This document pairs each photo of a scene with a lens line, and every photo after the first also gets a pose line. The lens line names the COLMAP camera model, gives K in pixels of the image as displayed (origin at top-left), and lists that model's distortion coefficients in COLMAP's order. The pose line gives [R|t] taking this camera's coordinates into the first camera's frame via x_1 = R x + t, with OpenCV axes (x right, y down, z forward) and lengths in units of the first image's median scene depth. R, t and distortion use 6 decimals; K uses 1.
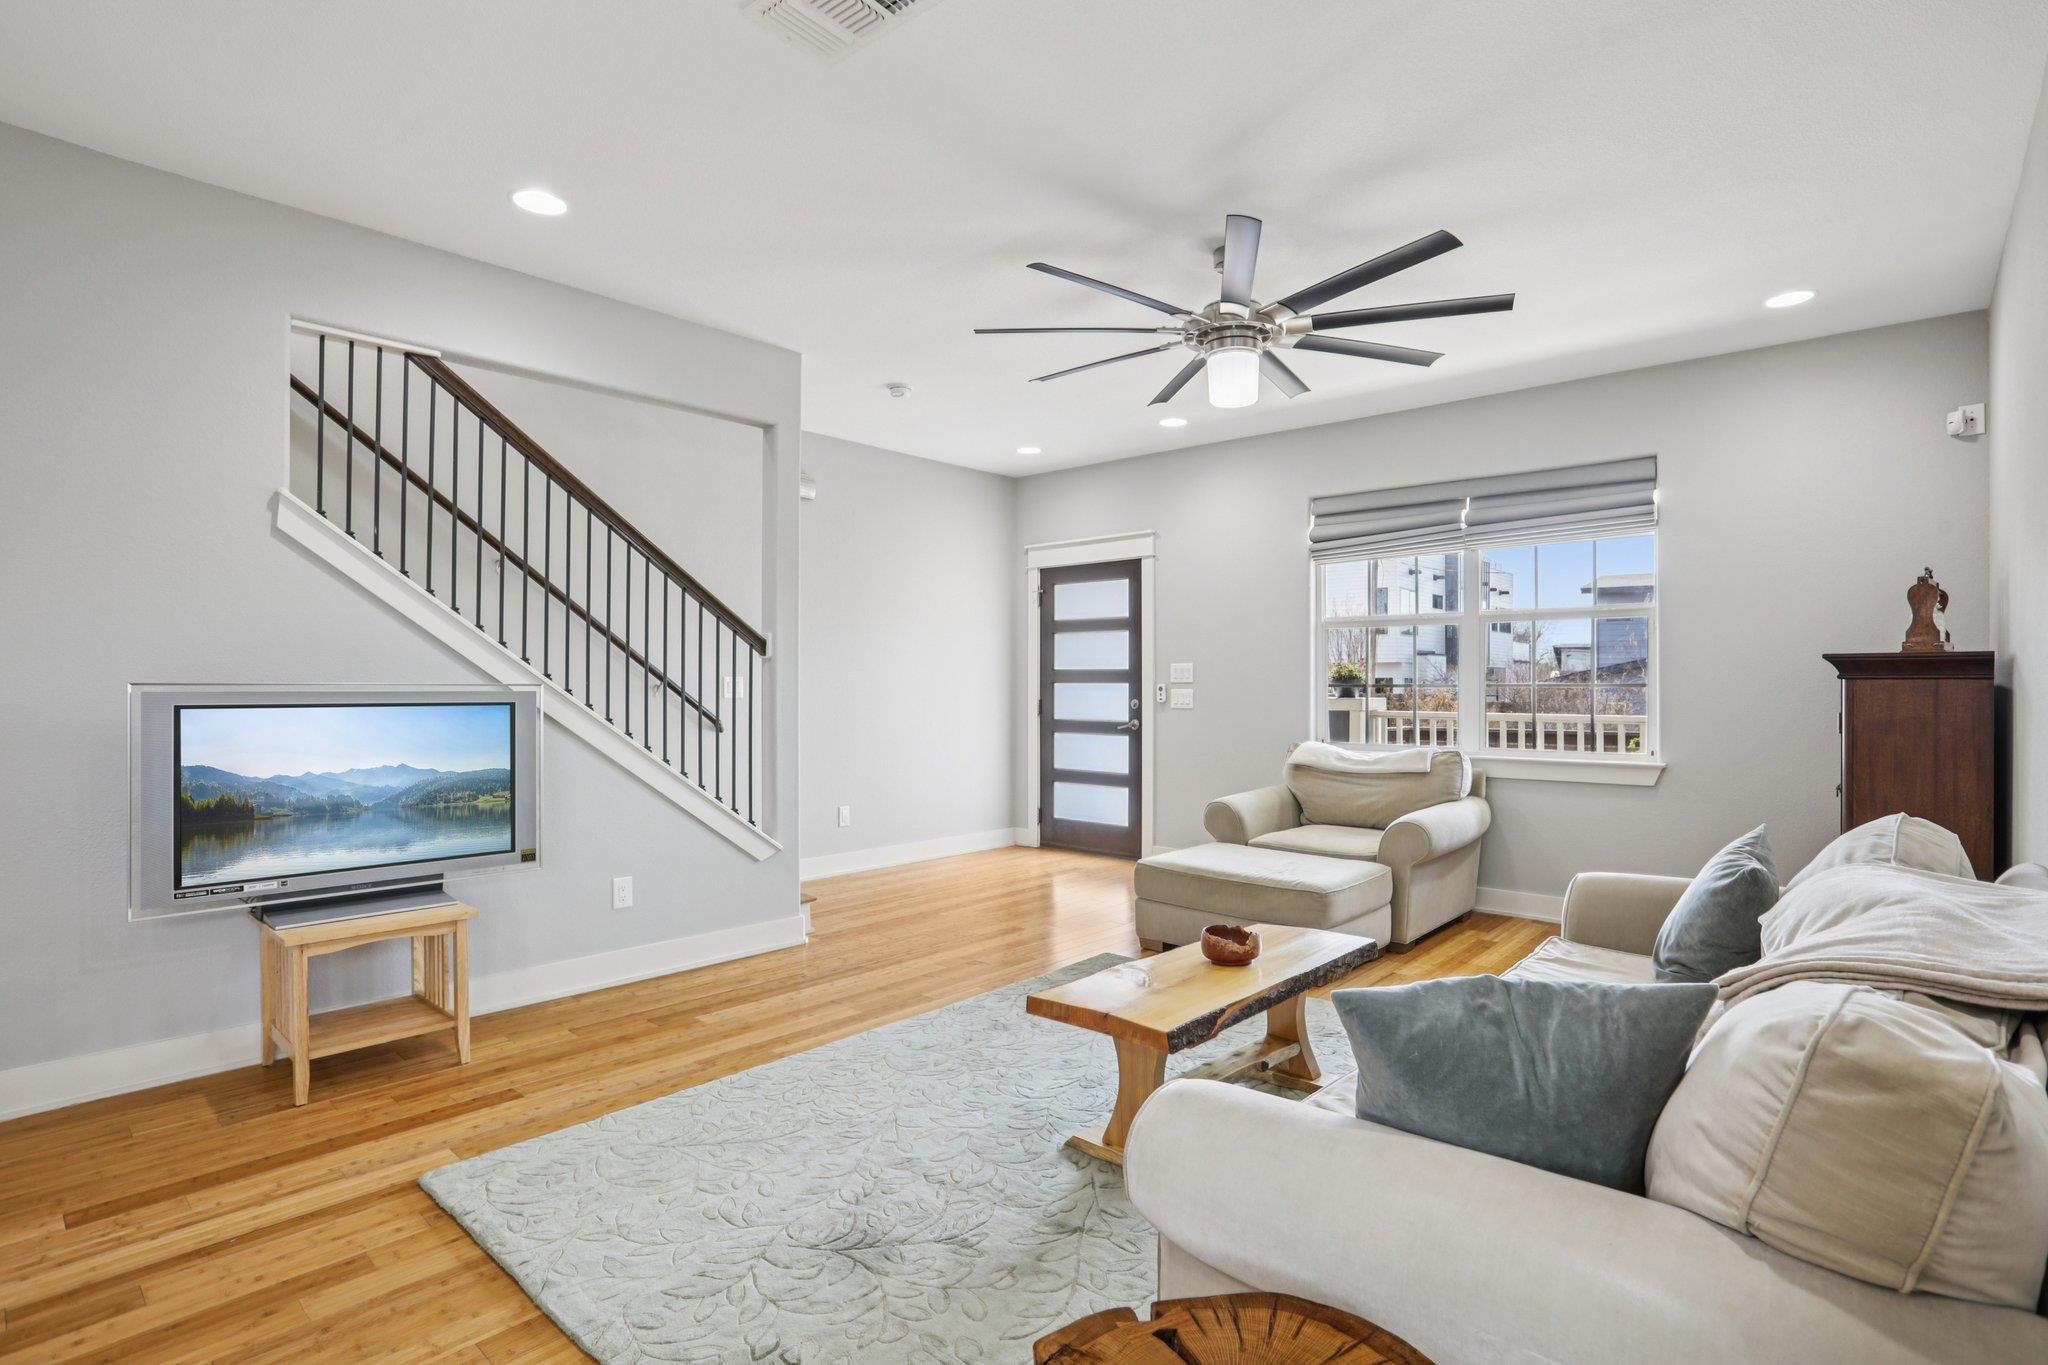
lens RADIAL K [[993.9, 0, 1033.6], [0, 993.9, 681.6], [0, 0, 1]] dist [-0.016442, 0.000682]
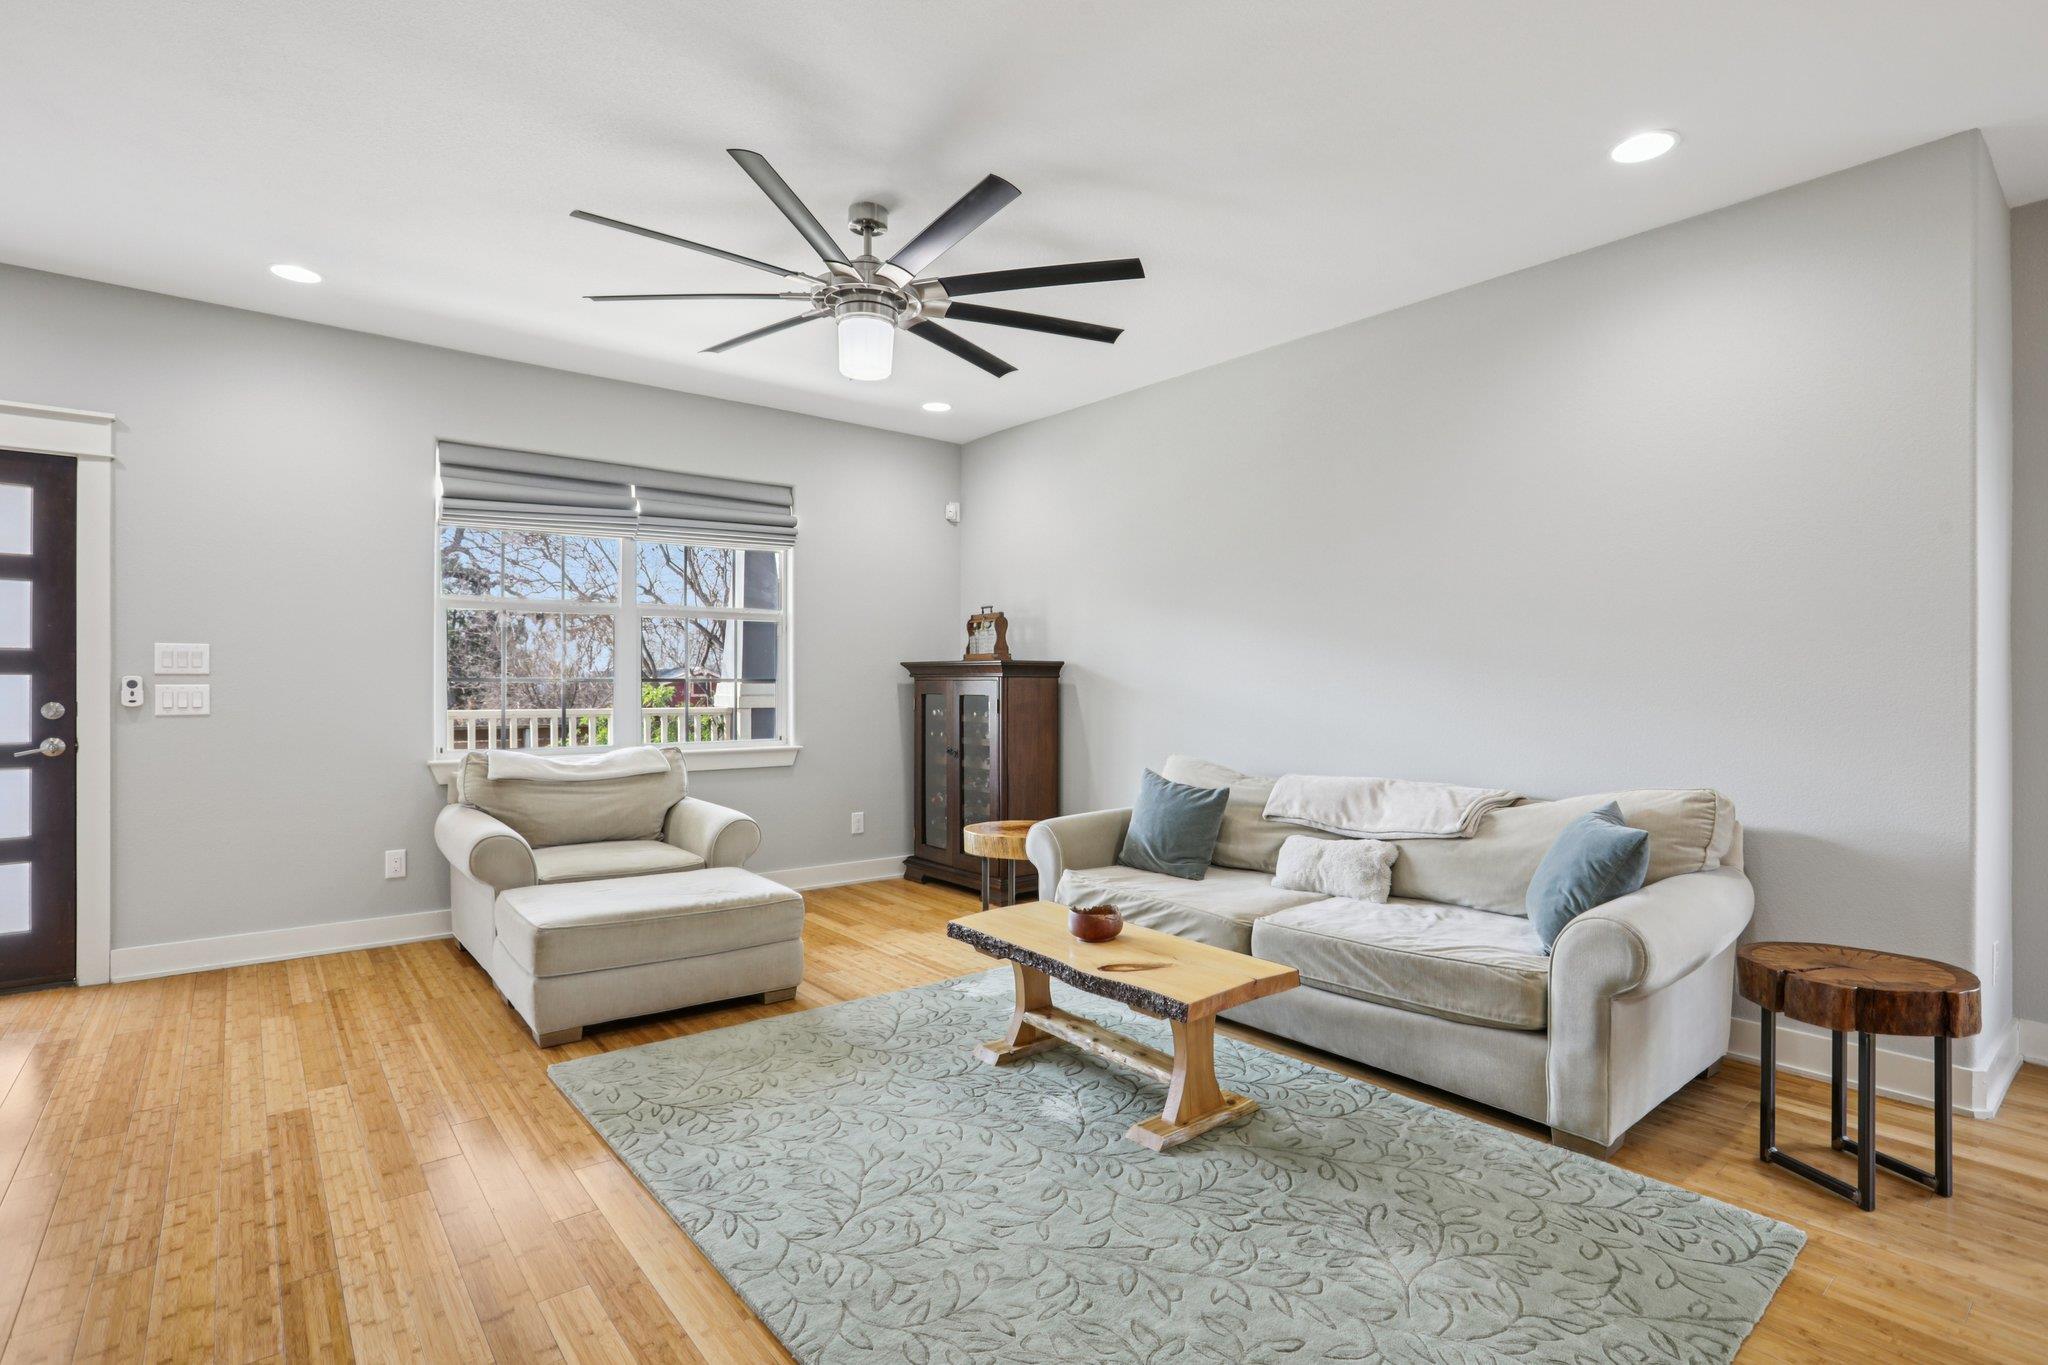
lens RADIAL K [[993.9, 0, 1033.6], [0, 993.9, 681.6], [0, 0, 1]] dist [-0.016442, 0.000682]
pose [[0.177278, -0.000625, 0.984161, -0.500737], [-0.007663, 0.999969, 0.002015, 0.000451], [-0.984131, -0.007899, 0.177267, 0.504554]]
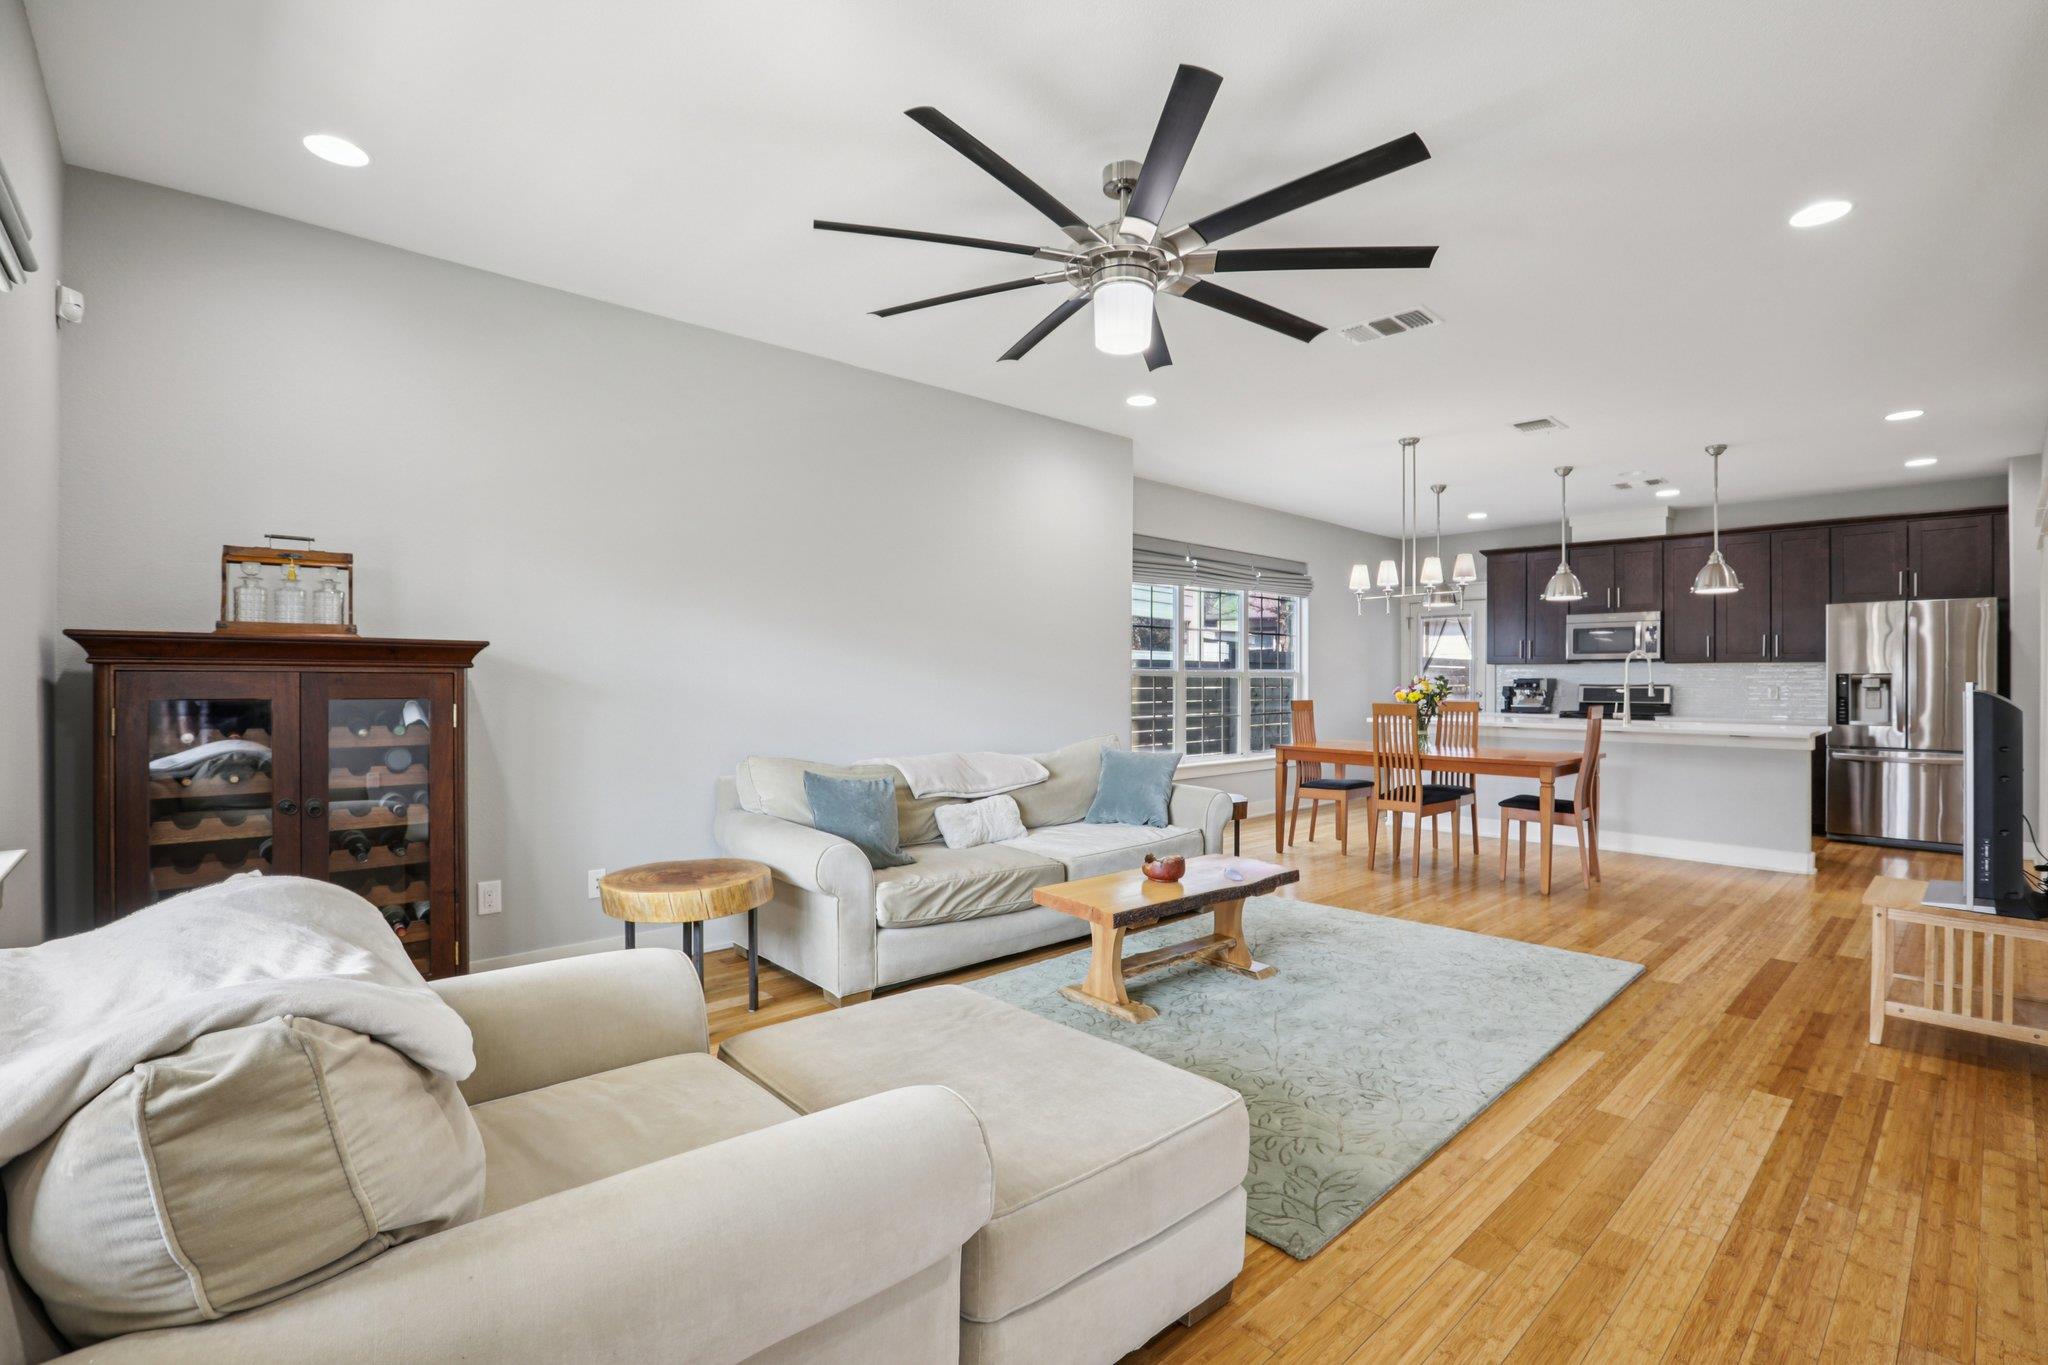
lens RADIAL K [[930.4, 0, 1024.0], [0, 930.4, 682.5], [0, 0, 1]] dist [-0.019809, 0.000250]
pose [[-0.994334, -0.005639, 0.106154, 0.146409], [-0.006210, 0.999968, -0.005048, 0.007156], [-0.106122, -0.005678, -0.994337, 1.332563]]
